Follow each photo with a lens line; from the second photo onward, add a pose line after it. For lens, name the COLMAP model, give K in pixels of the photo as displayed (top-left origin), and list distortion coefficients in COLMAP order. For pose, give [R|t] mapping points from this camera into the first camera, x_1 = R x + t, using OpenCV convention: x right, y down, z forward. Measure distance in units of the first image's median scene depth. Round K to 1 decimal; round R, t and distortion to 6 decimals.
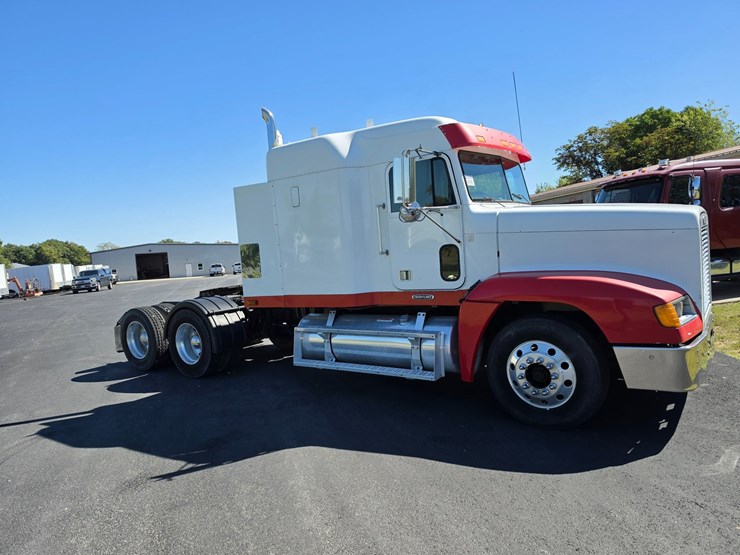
lens RADIAL K [[509.8, 0, 365.3], [0, 509.8, 274.6], [0, 0, 1]] dist [0.054069, -0.065000]
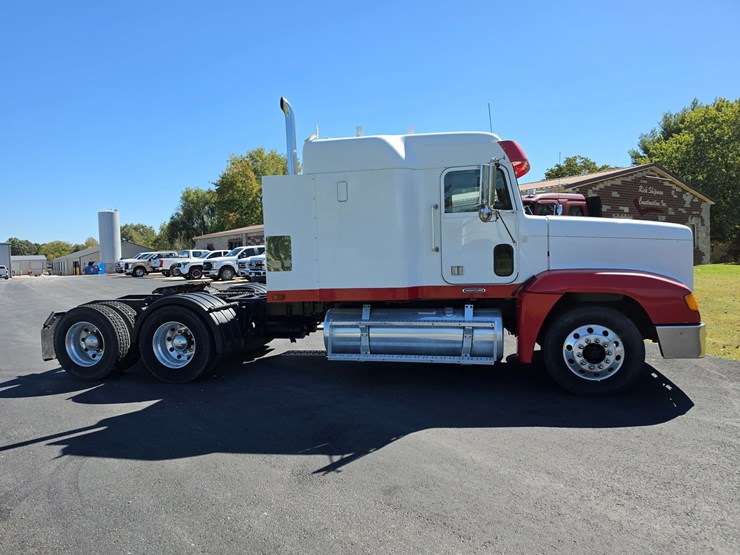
lens RADIAL K [[509.8, 0, 362.9], [0, 509.8, 260.7], [0, 0, 1]] dist [0.054069, -0.065000]
pose [[0.919044, 0.037843, 0.392335, -0.561941], [-0.018238, 0.998397, -0.053579, 0.044560], [-0.393733, 0.042086, 0.918261, 0.069063]]
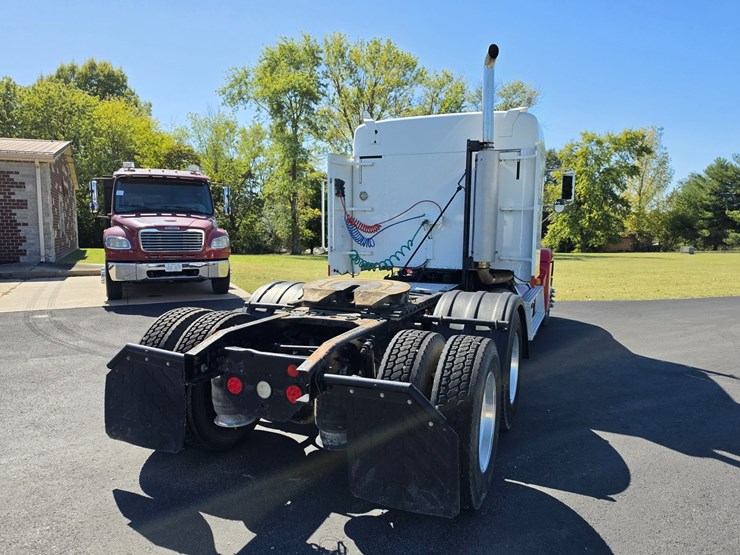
lens RADIAL K [[509.8, 0, 364.8], [0, 509.8, 274.8], [0, 0, 1]] dist [0.054069, -0.065000]
pose [[-0.216004, -0.020642, 0.976174, -1.240570], [0.057700, 0.997759, 0.033866, -0.001882], [-0.974686, 0.063640, -0.214329, 1.811761]]
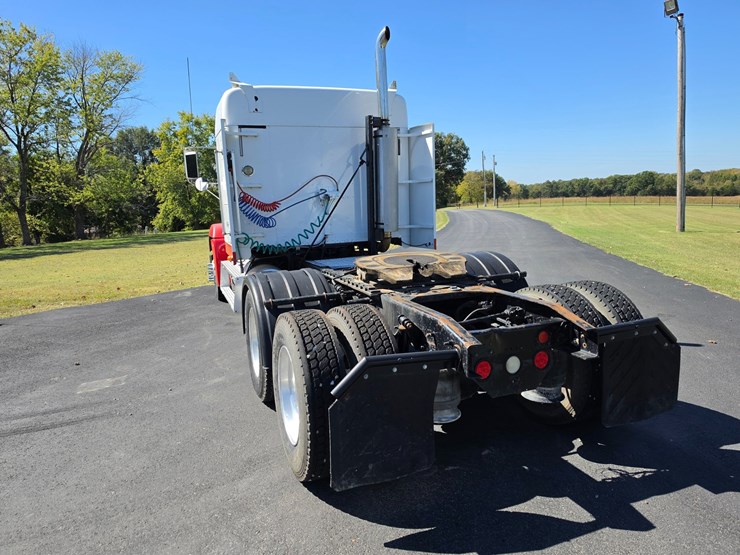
lens RADIAL K [[509.8, 0, 357.5], [0, 509.8, 271.7], [0, 0, 1]] dist [0.054069, -0.065000]
pose [[-0.818072, 0.029032, 0.574383, -0.837961], [0.133973, 0.980869, 0.141235, -0.063257], [-0.559294, 0.192492, -0.806311, 2.346074]]
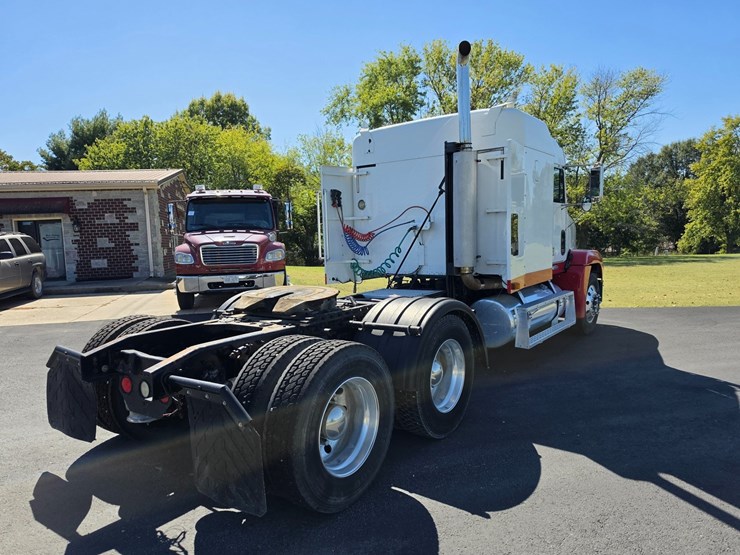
lens RADIAL K [[509.8, 0, 370.3], [0, 509.8, 282.7], [0, 0, 1]] dist [0.054069, -0.065000]
pose [[0.007061, -0.015392, 0.999857, -1.284097], [0.082536, 0.996479, 0.014758, 0.023483], [-0.996563, 0.082420, 0.008306, 1.514067]]
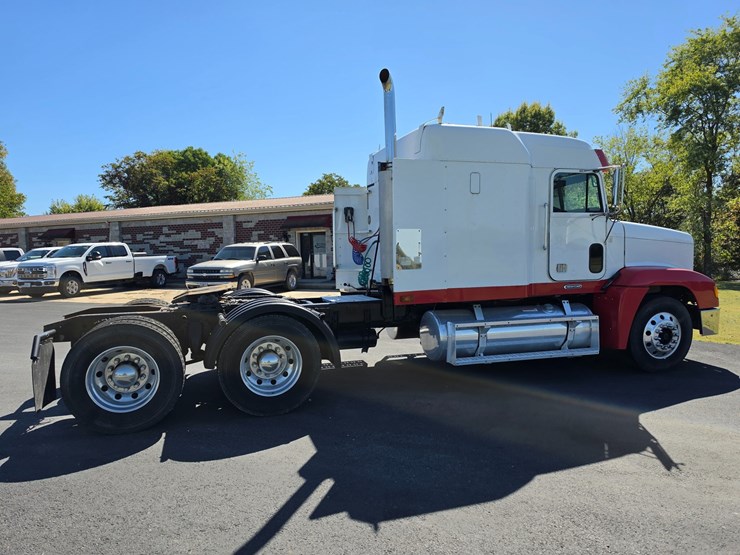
lens RADIAL K [[509.8, 0, 369.8], [0, 509.8, 274.6], [0, 0, 1]] dist [0.054069, -0.065000]
pose [[0.585358, 0.030650, 0.810196, -1.158401], [0.013505, 0.998778, -0.047541, 0.067810], [-0.810663, 0.038770, 0.584228, 0.696511]]
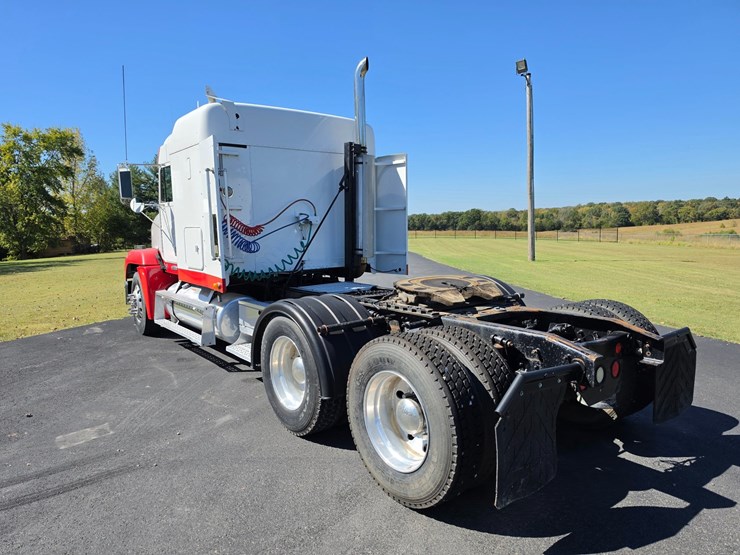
lens RADIAL K [[509.8, 0, 359.3], [0, 509.8, 286.0], [0, 0, 1]] dist [0.054069, -0.065000]
pose [[-0.946768, 0.059291, 0.316410, -0.576502], [0.110481, 0.983040, 0.146374, -0.088717], [-0.302365, 0.173540, -0.937262, 2.467539]]
